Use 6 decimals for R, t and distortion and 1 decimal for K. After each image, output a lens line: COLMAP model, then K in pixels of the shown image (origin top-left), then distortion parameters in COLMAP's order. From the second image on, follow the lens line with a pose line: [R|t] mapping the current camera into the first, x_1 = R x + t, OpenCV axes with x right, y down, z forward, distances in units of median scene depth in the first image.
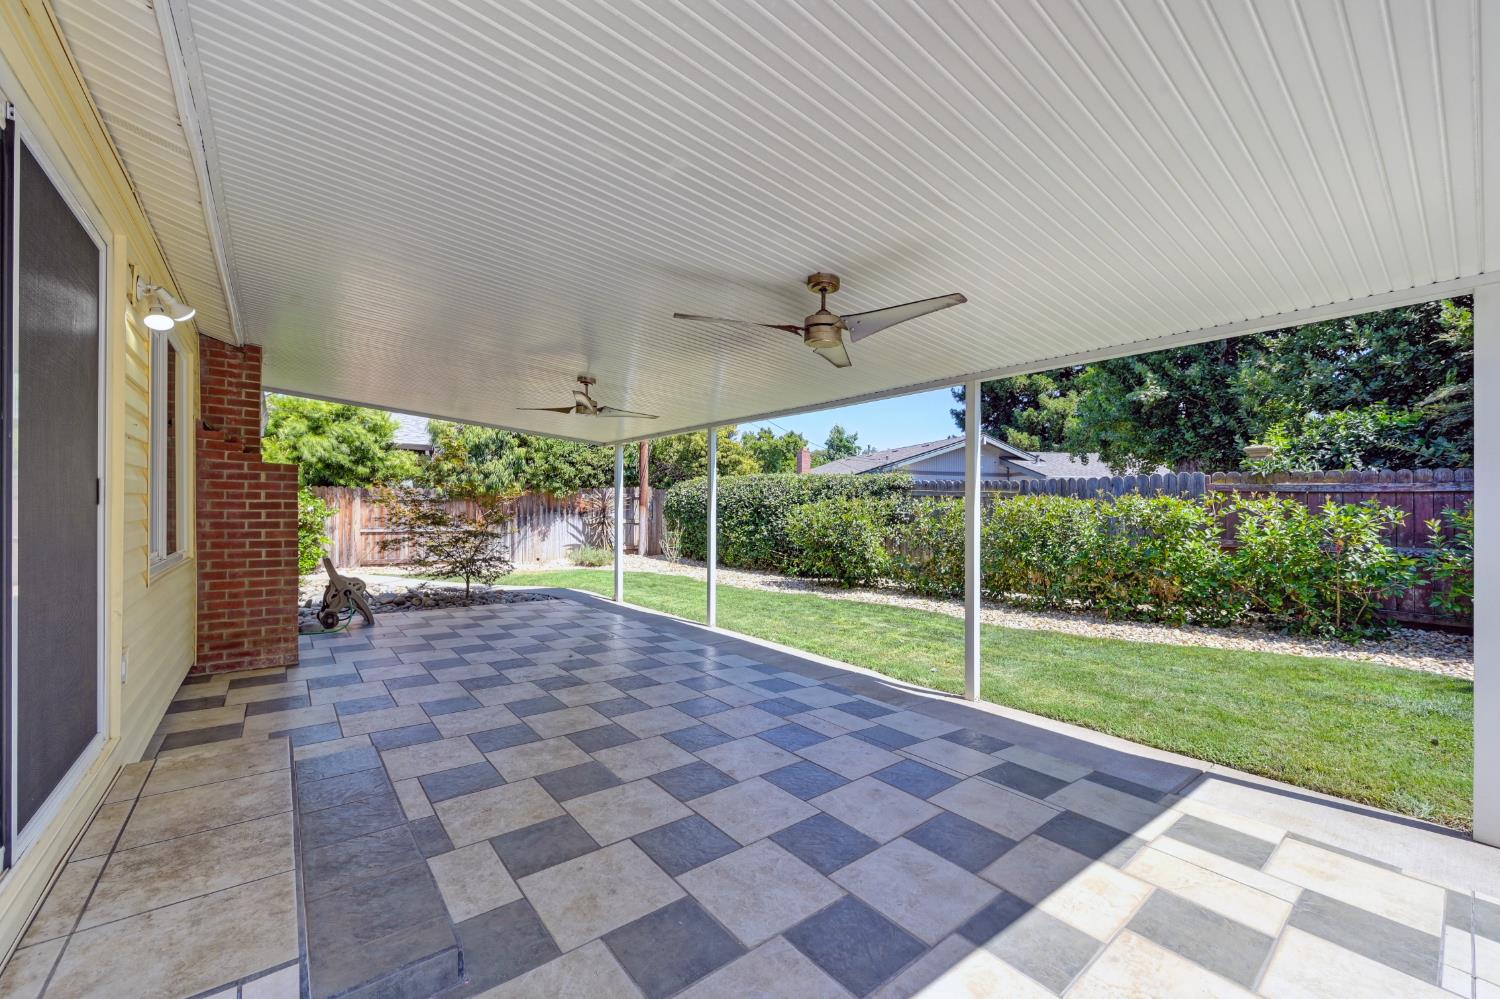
lens RADIAL K [[586.8, 0, 750.2], [0, 586.8, 516.4], [0, 0, 1]] dist [-0.002021, -0.000068]
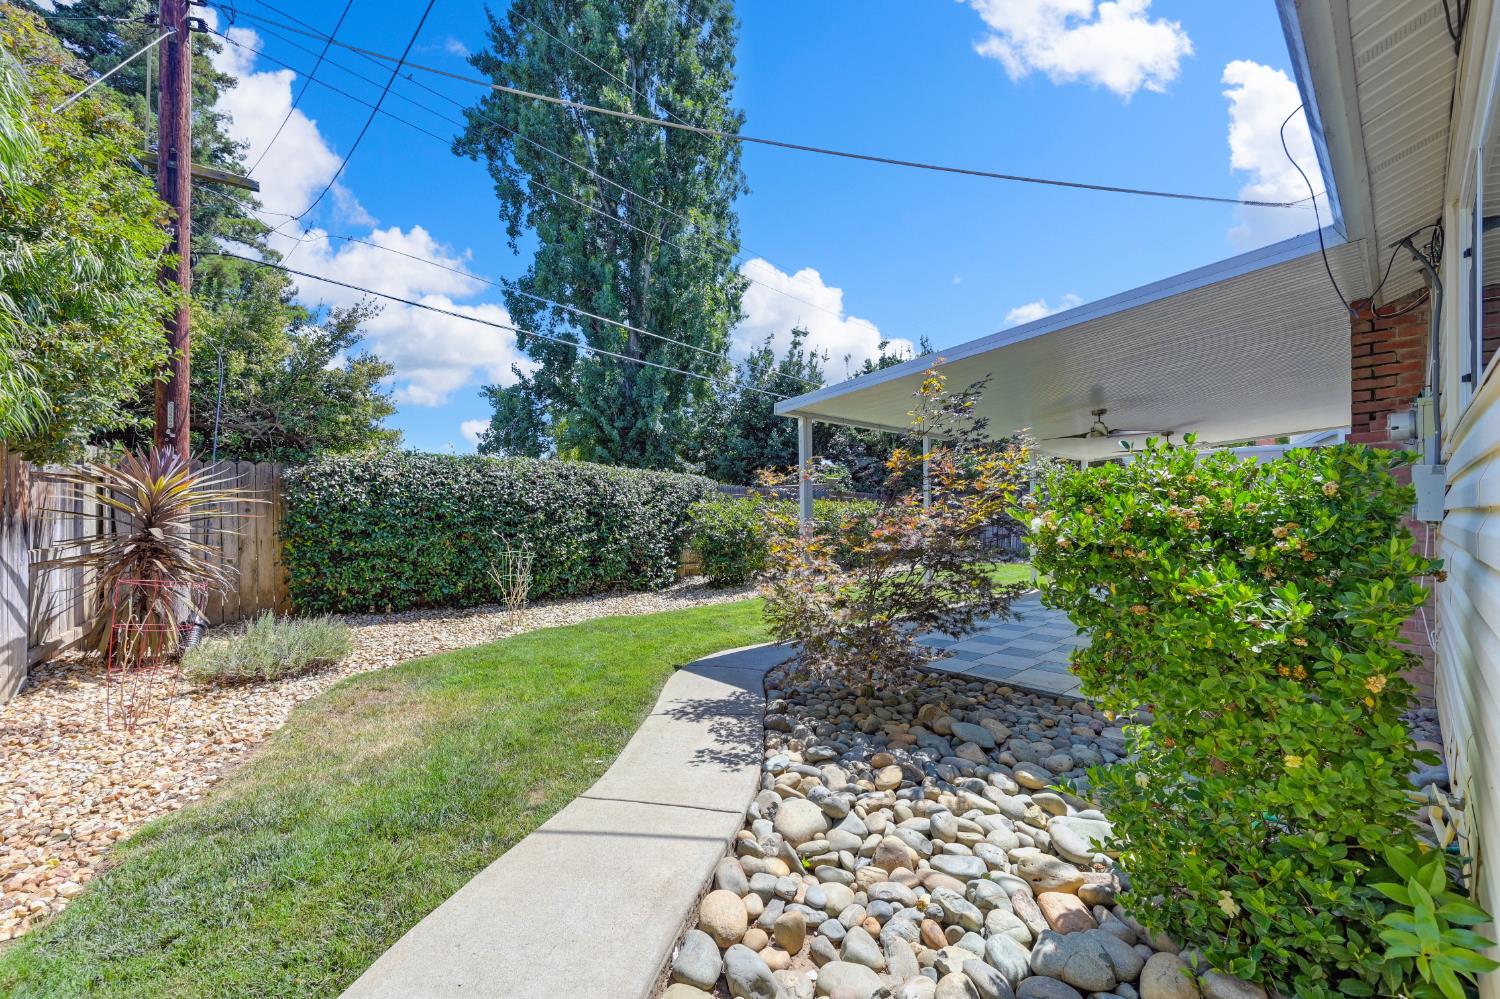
lens RADIAL K [[595.6, 0, 758.6], [0, 595.6, 500.2], [0, 0, 1]] dist [0.000039, -0.000005]
pose [[-0.067167, 0.017397, 0.997590, -0.987665], [0.019638, 0.999677, -0.016111, -0.012537], [-0.997548, 0.018509, -0.067487, 1.156798]]
